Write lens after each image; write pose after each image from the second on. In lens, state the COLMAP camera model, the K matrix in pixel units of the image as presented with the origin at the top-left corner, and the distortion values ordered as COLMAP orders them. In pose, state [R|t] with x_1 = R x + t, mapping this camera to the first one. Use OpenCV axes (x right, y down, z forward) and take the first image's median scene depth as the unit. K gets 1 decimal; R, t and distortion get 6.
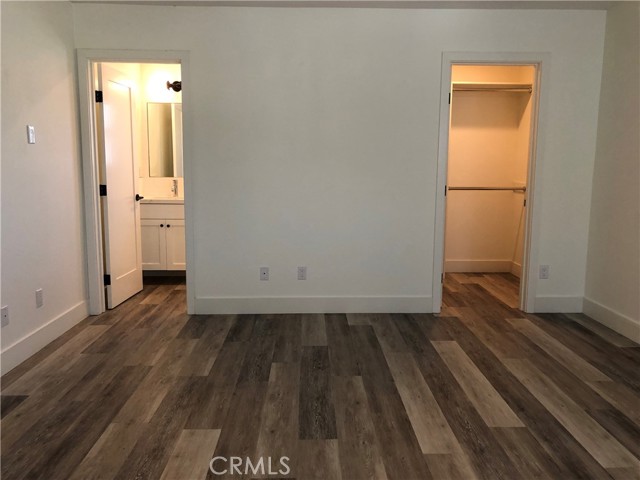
lens RADIAL K [[531.0, 0, 320.0], [0, 531.0, 240.0], [0, 0, 1]] dist [0.022439, -0.010840]
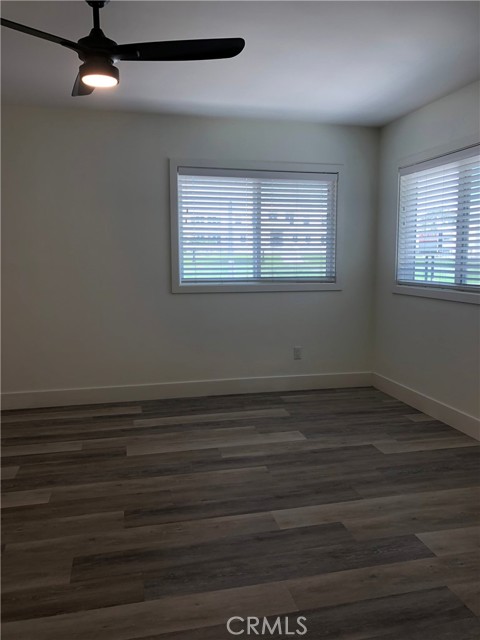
lens RADIAL K [[531.0, 0, 243.1], [0, 531.0, 314.4], [0, 0, 1]] dist [0.022439, -0.010840]
pose [[-0.200598, -0.122383, 0.971999, -0.879278], [0.139699, 0.978454, 0.152027, -0.115299], [-0.969662, 0.166284, -0.179179, 0.632943]]
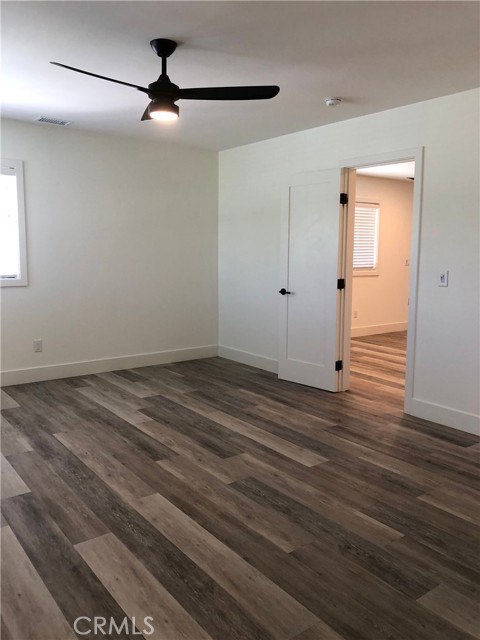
lens RADIAL K [[531.0, 0, 243.1], [0, 531.0, 314.4], [0, 0, 1]] dist [0.022439, -0.010840]
pose [[-0.812098, 0.055954, -0.580831, 0.641608], [-0.100871, 0.966945, 0.234185, -0.274213], [0.574736, 0.248770, -0.779610, 1.737260]]
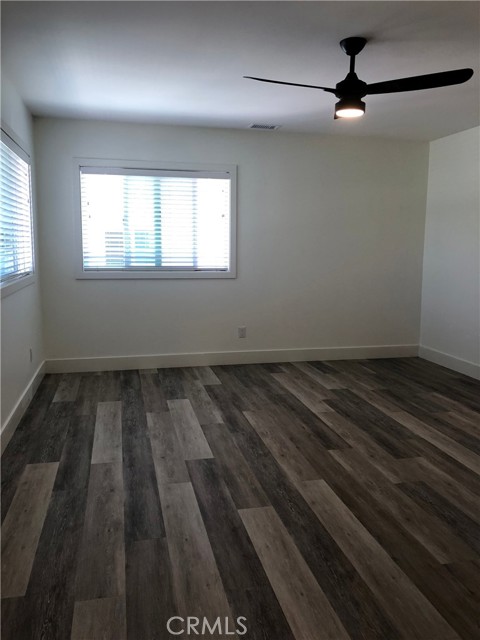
lens RADIAL K [[531.0, 0, 243.1], [0, 531.0, 314.4], [0, 0, 1]] dist [0.022439, -0.010840]
pose [[-0.977864, 0.008190, -0.209083, 0.569661], [-0.050364, 0.960645, 0.273176, -0.285159], [0.203092, 0.277659, -0.938967, 1.808580]]
